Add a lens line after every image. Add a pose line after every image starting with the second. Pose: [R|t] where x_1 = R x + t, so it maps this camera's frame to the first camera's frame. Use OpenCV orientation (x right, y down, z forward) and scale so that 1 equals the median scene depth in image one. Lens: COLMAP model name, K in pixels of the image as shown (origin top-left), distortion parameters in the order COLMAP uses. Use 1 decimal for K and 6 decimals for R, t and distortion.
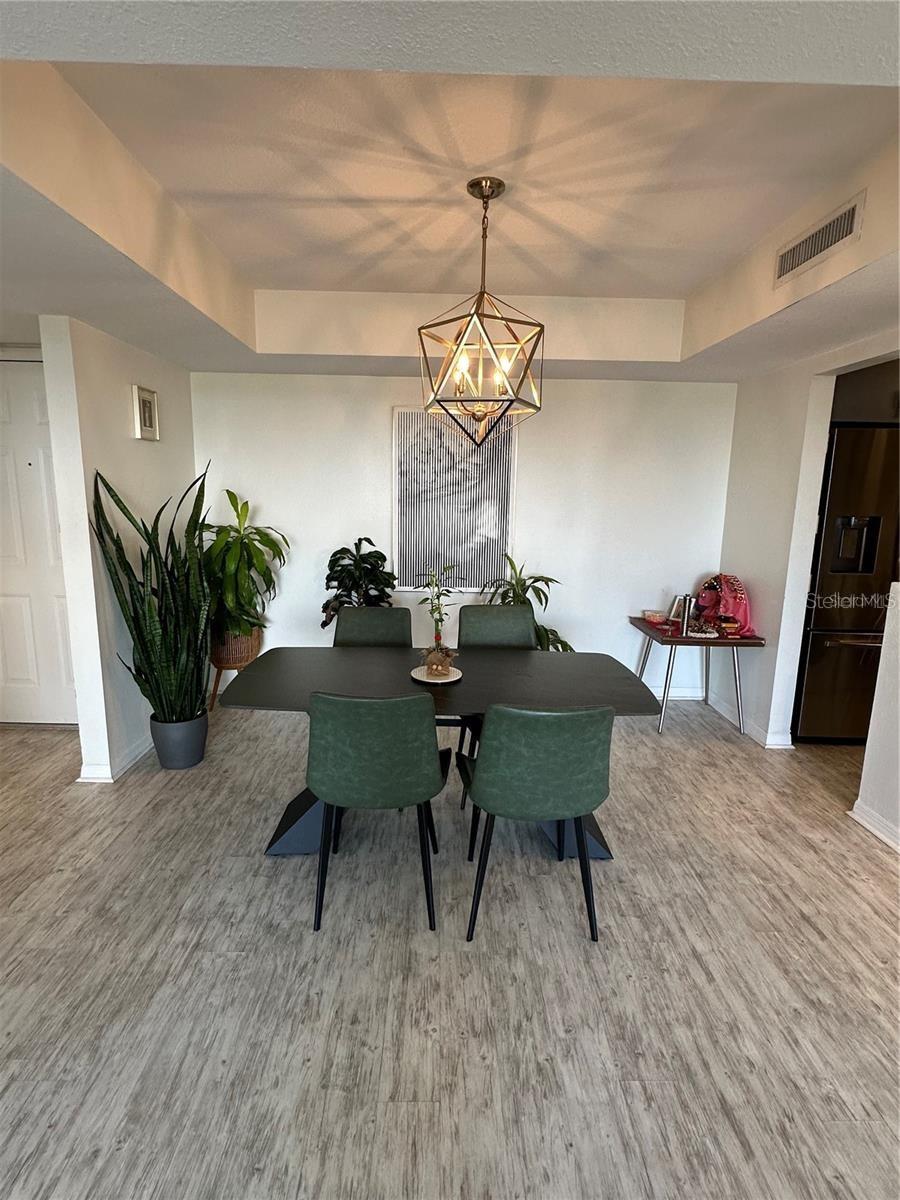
lens RADIAL K [[596.6, 0, 447.8], [0, 596.6, 603.4], [0, 0, 1]] dist [-0.017886, 0.000055]
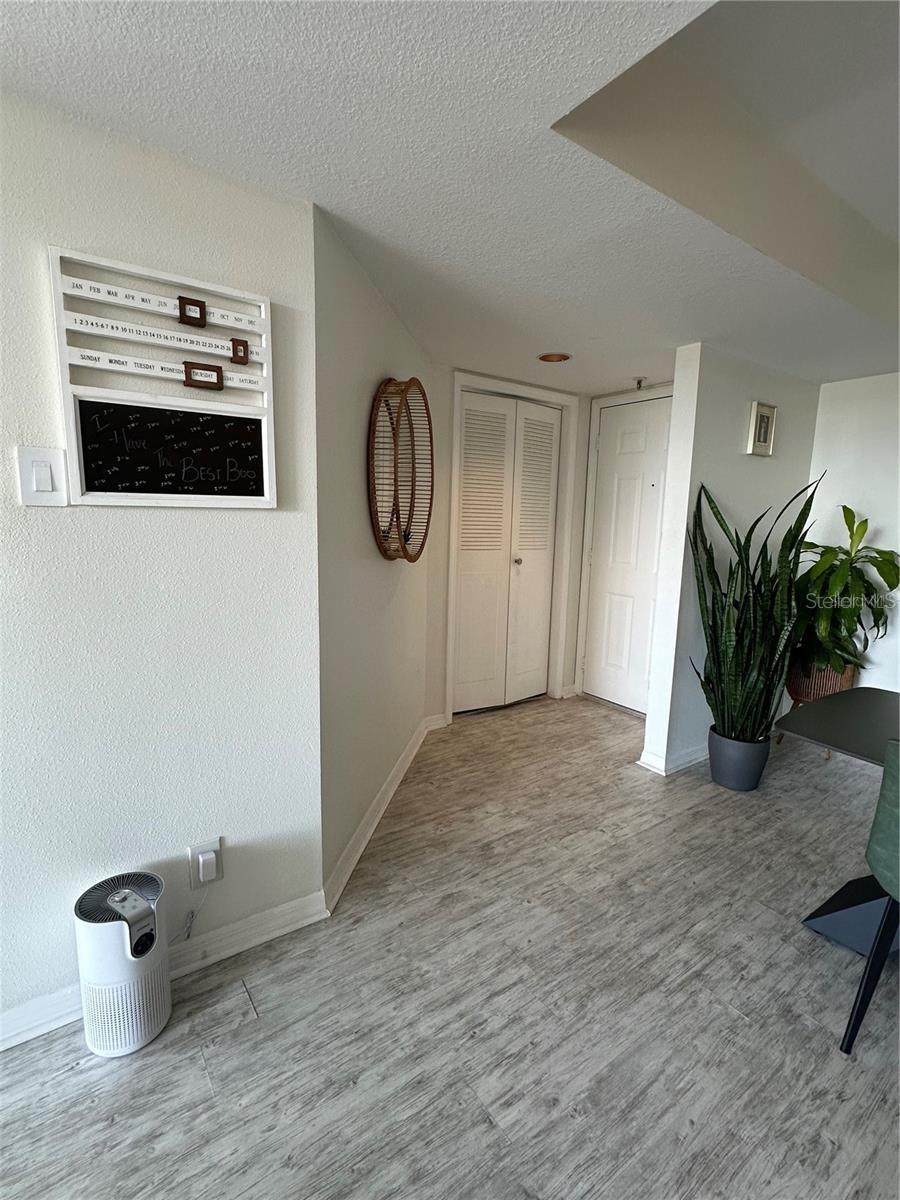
lens RADIAL K [[553.5, 0, 448.5], [0, 553.5, 608.2], [0, 0, 1]] dist [-0.006003, 0.000190]
pose [[0.559491, 0.126643, -0.819104, -0.006934], [-0.163118, 0.985755, 0.040992, 0.031960], [0.812627, 0.110676, 0.572179, 0.094039]]
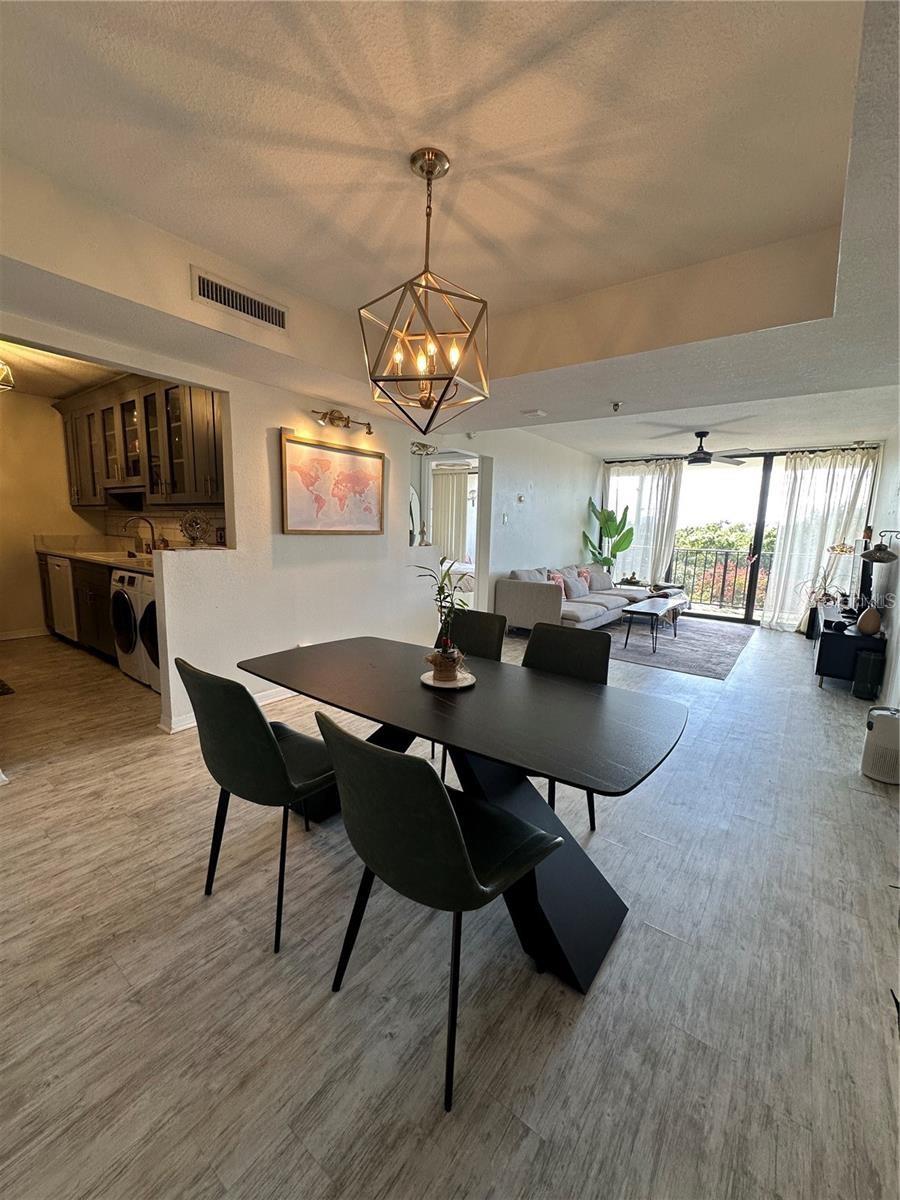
lens RADIAL K [[483.9, 0, 450.0], [0, 483.9, 601.0], [0, 0, 1]] dist [-0.004163, 0.000587]
pose [[-0.791014, -0.132995, 0.597168, -0.428688], [0.069032, 0.950451, 0.303114, -0.213128], [-0.607891, 0.280991, -0.742639, 1.435264]]
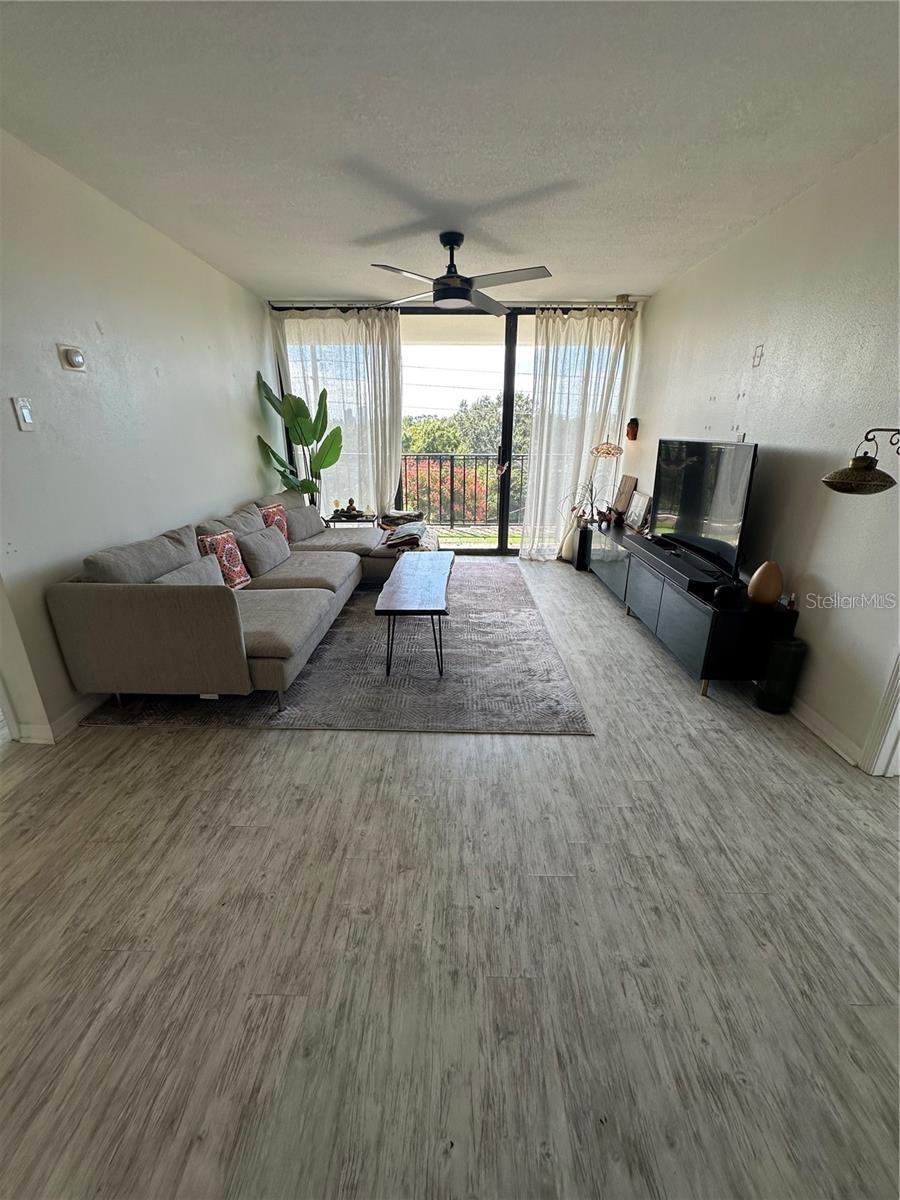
lens RADIAL K [[483.9, 0, 456.7], [0, 483.9, 603.2], [0, 0, 1]] dist [-0.004163, 0.000587]
pose [[-0.999518, -0.028065, 0.013254, -0.419764], [-0.017519, 0.862662, 0.505478, -0.209402], [-0.025620, 0.505002, -0.862738, 1.413654]]
